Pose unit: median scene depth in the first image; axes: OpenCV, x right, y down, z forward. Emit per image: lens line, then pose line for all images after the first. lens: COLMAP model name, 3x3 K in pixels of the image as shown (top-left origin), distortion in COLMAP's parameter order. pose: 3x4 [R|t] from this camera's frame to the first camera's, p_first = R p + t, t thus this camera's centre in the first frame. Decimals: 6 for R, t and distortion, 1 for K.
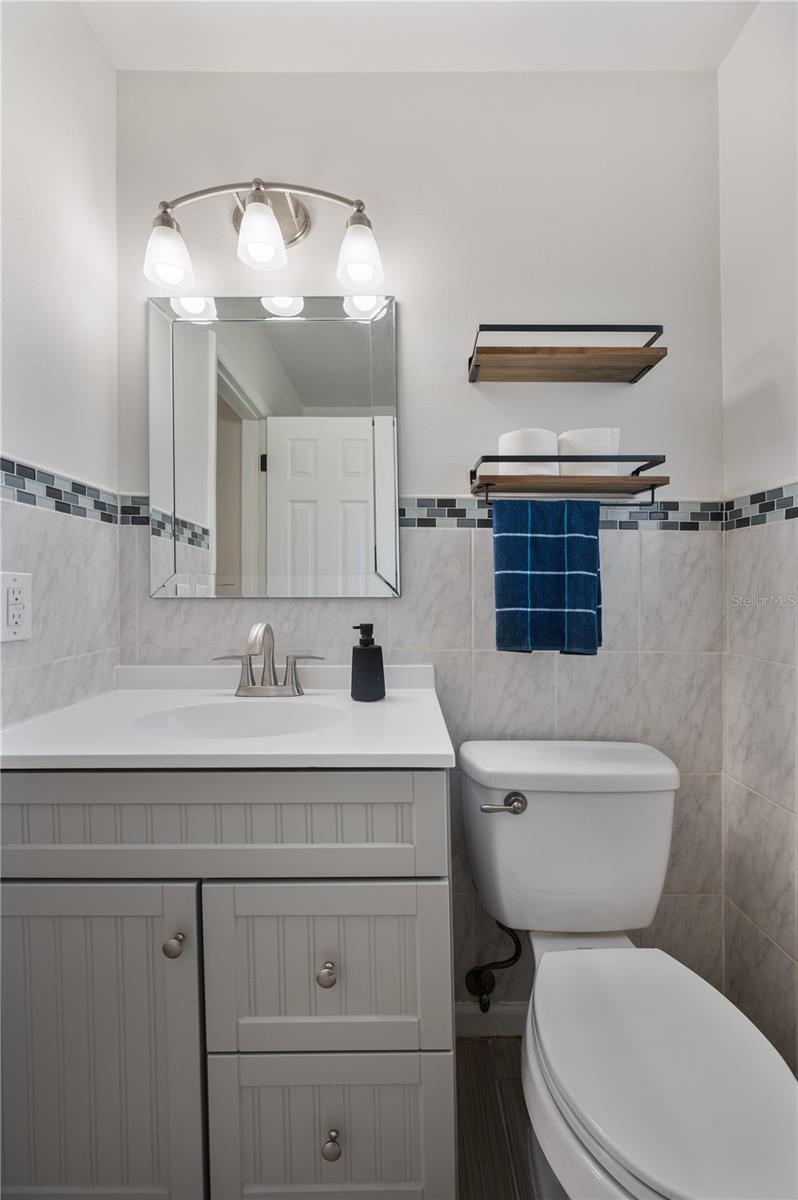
lens RADIAL K [[479.9, 0, 399.0], [0, 479.9, 600.0], [0, 0, 1]] dist [-0.000538, -0.000268]
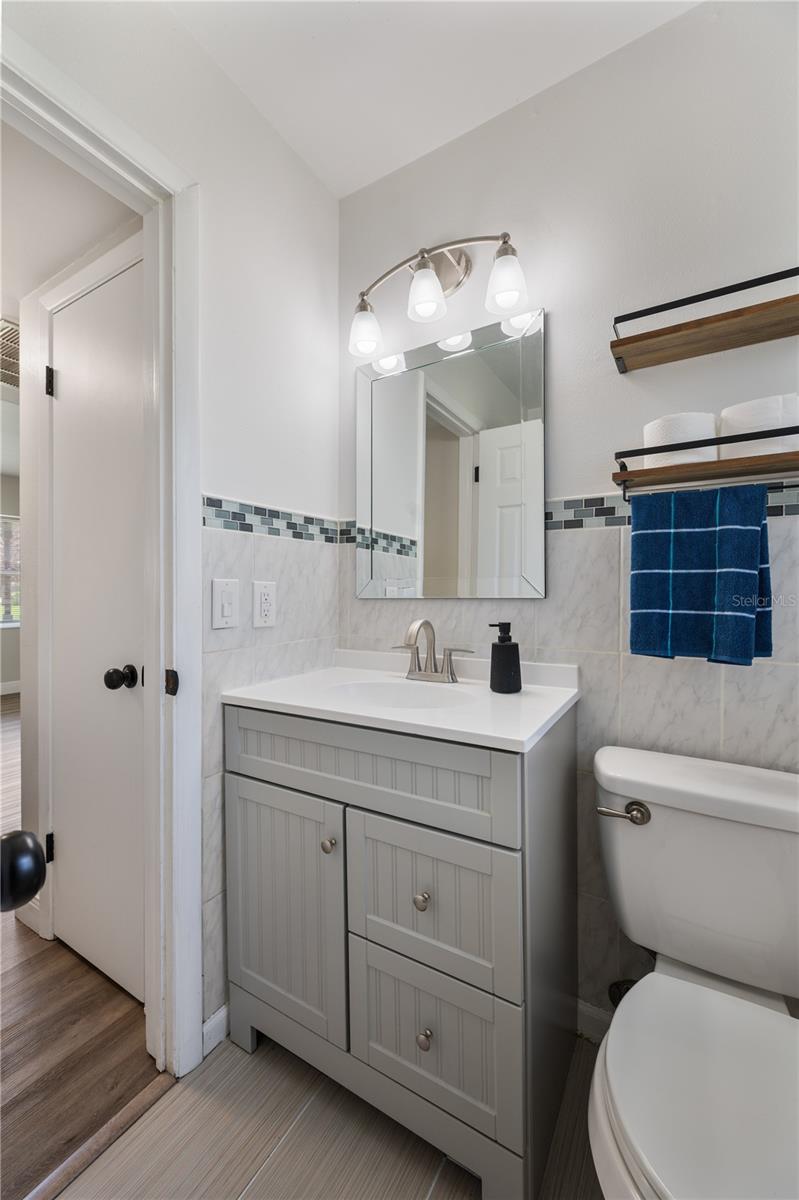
lens RADIAL K [[473.6, 0, 381.8], [0, 473.6, 601.8], [0, 0, 1]] dist [0.001104, -0.000216]
pose [[0.846209, 0.004038, -0.532835, 0.257938], [-0.001687, 0.999987, 0.004900, -0.002112], [0.532848, -0.003247, 0.846205, -0.059640]]
